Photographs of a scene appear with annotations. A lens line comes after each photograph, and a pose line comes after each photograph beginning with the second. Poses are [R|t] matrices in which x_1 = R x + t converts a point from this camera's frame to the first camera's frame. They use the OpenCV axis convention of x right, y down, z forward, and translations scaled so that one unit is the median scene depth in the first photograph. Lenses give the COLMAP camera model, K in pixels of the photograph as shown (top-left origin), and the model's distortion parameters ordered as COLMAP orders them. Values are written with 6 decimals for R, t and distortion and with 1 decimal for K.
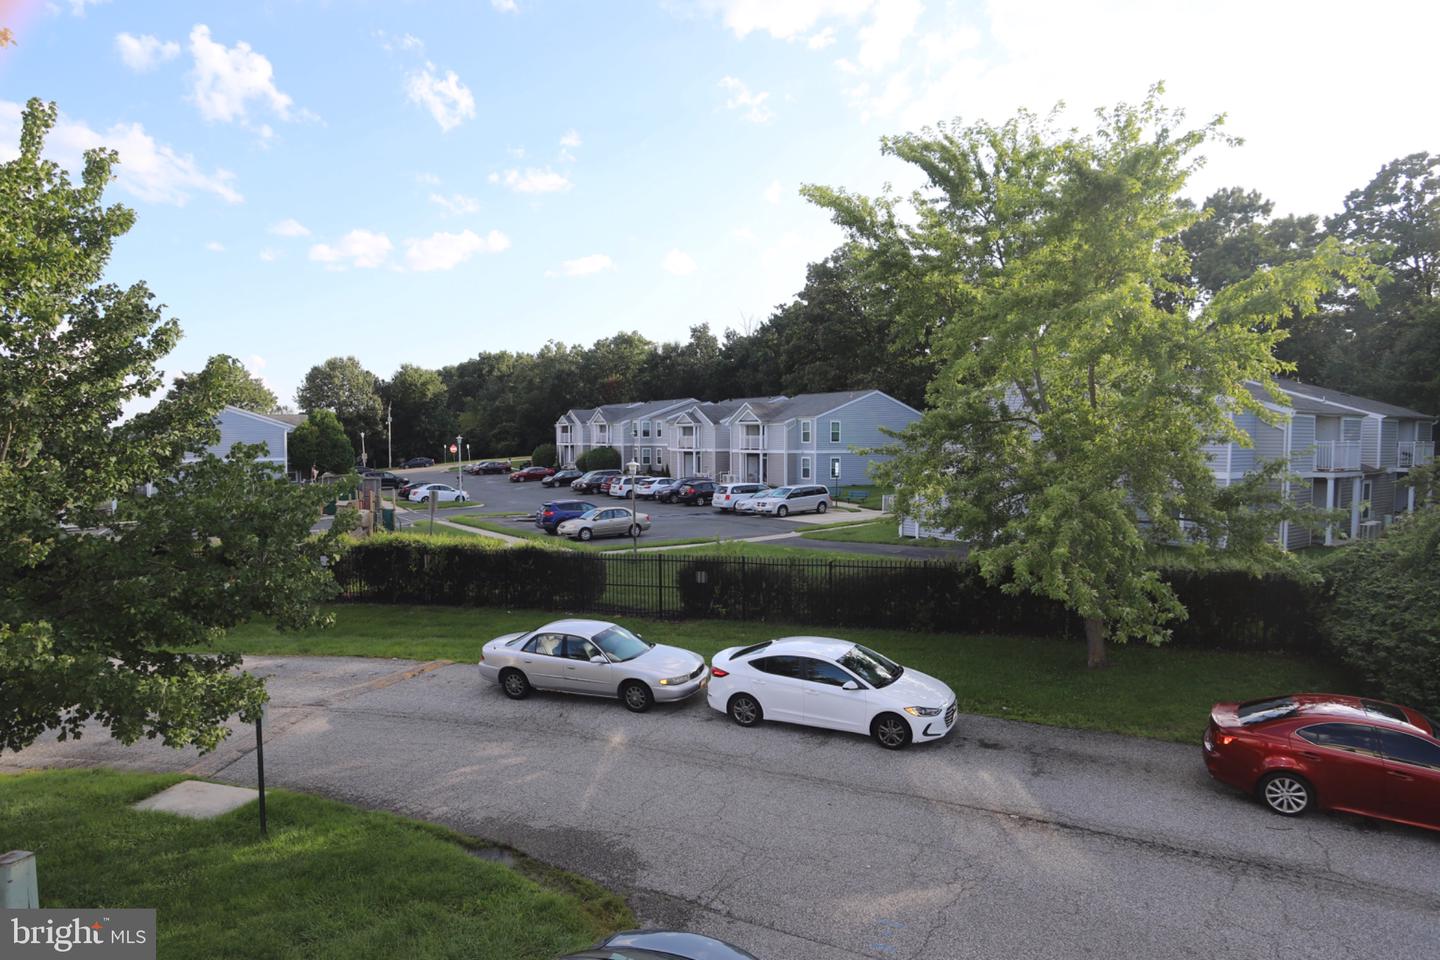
lens RADIAL K [[822.8, 0, 718.1], [0, 822.8, 492.5], [0, 0, 1]] dist [-0.086770, 0.047192]
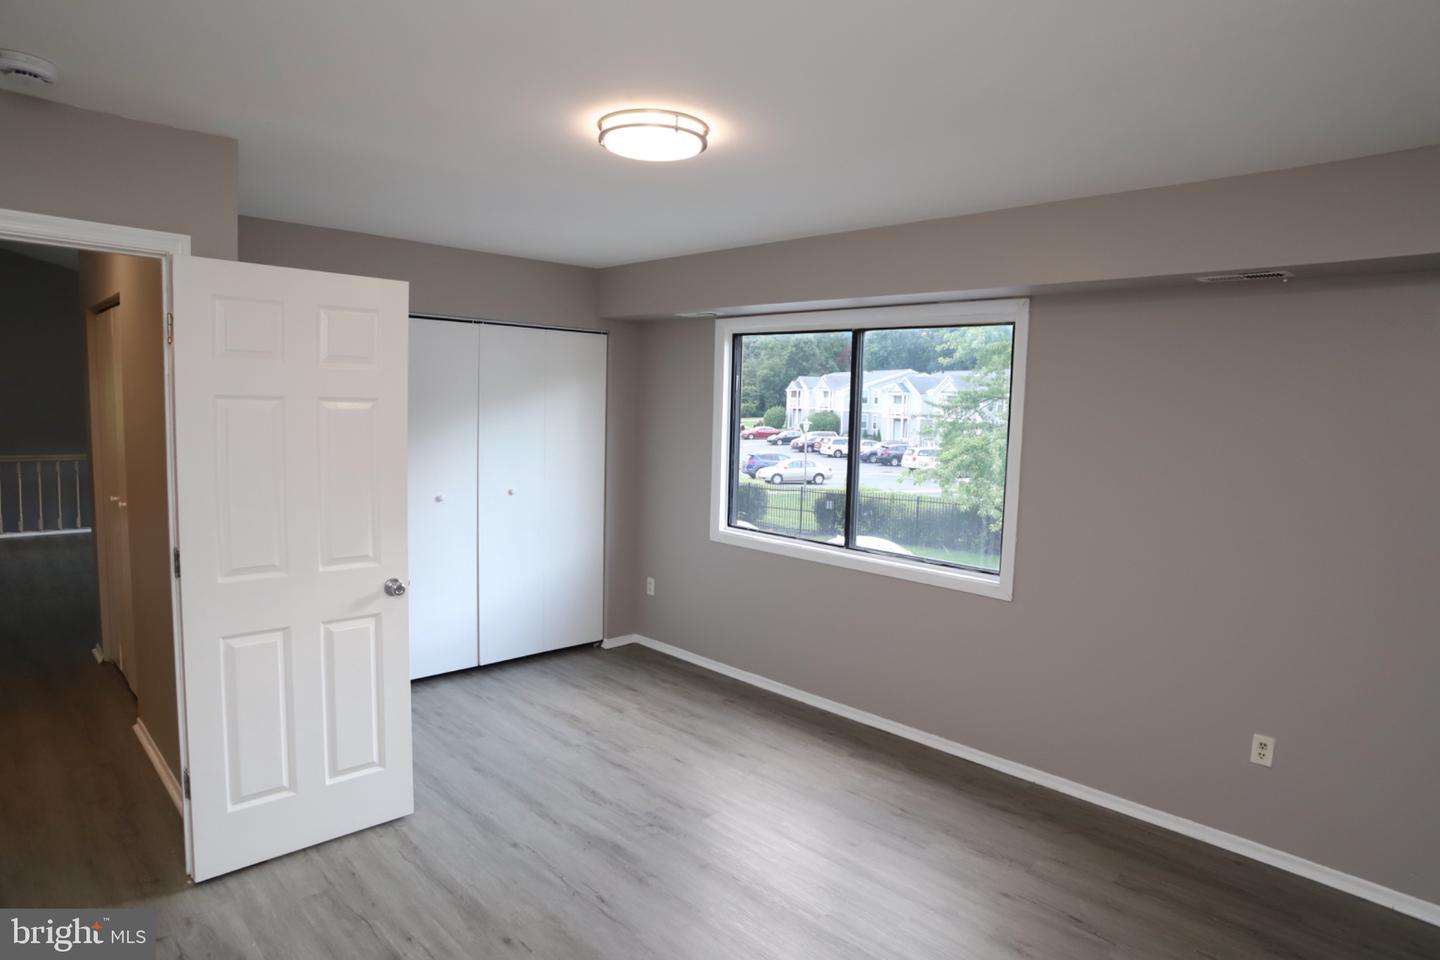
lens RADIAL K [[822.8, 0, 722.7], [0, 822.8, 493.0], [0, 0, 1]] dist [-0.086770, 0.047192]
pose [[0.954305, 0.066102, -0.291433, 0.114467], [-0.053913, 0.997310, 0.049668, 0.013595], [0.293932, -0.031687, 0.955301, -0.197031]]
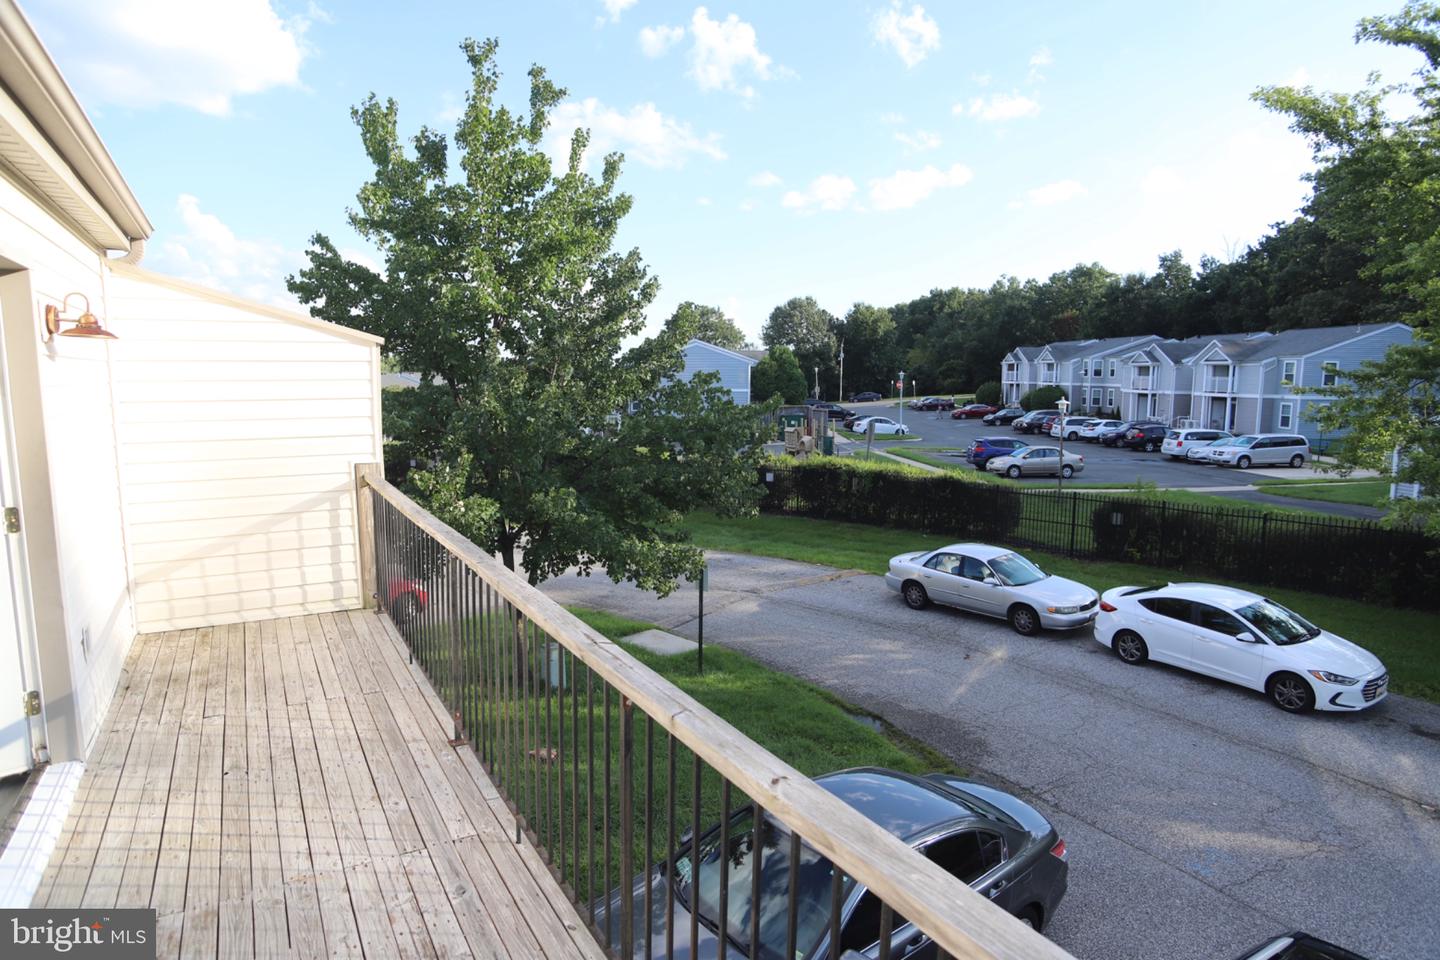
lens RADIAL K [[822.8, 0, 738.1], [0, 822.8, 486.6], [0, 0, 1]] dist [-0.086770, 0.047192]
pose [[0.870368, 0.075100, -0.486641, 0.029144], [-0.041812, 0.996003, 0.078926, 0.004198], [0.490623, -0.048347, 0.870030, -0.031378]]
